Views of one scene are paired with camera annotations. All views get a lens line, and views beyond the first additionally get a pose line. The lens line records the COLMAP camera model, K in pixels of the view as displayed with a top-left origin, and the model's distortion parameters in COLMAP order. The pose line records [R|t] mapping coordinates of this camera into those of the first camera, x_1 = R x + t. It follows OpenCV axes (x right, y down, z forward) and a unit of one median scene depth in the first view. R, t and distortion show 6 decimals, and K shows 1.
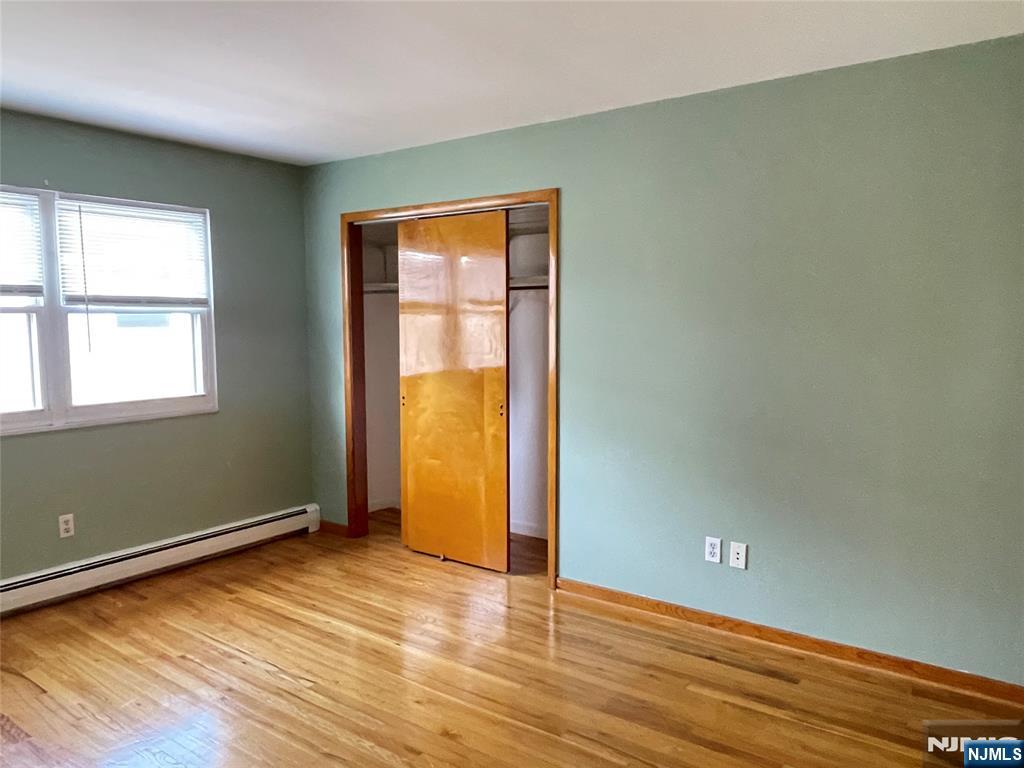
lens RADIAL K [[772.6, 0, 504.8], [0, 772.6, 385.8], [0, 0, 1]] dist [0.071769, -0.090253]
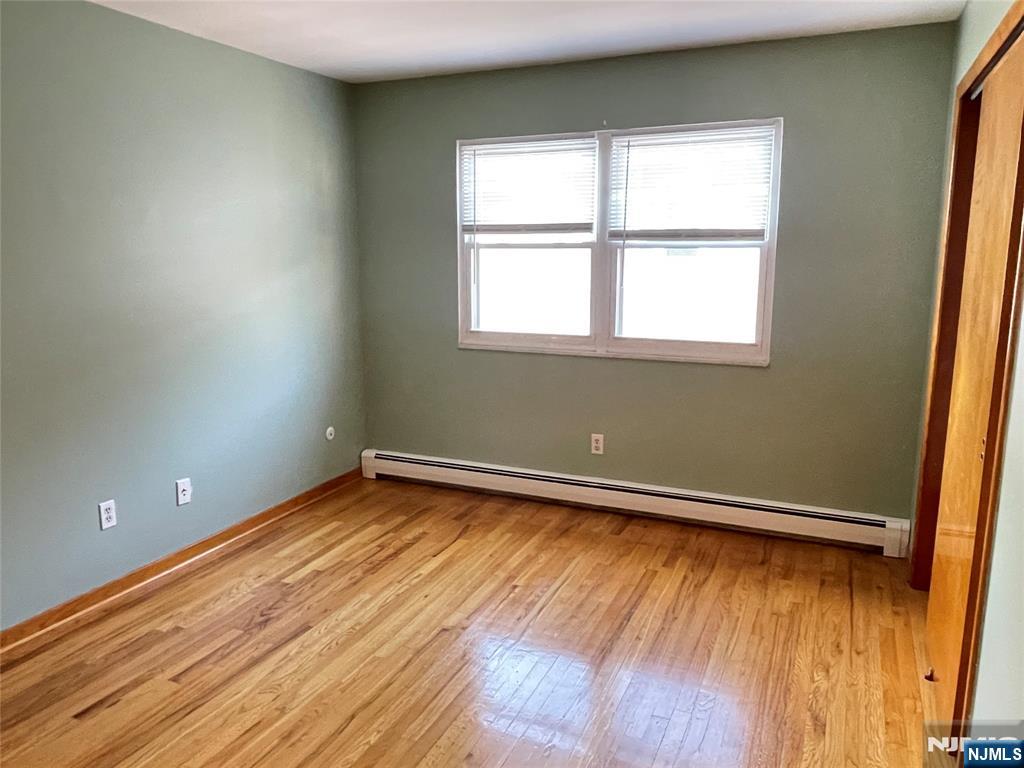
lens RADIAL K [[772.6, 0, 517.9], [0, 772.6, 383.7], [0, 0, 1]] dist [0.071769, -0.090253]
pose [[0.201601, 0.174358, -0.963824, 0.449676], [-0.085283, 0.983416, 0.160064, -0.068926], [0.975748, 0.049929, 0.213127, 0.655131]]
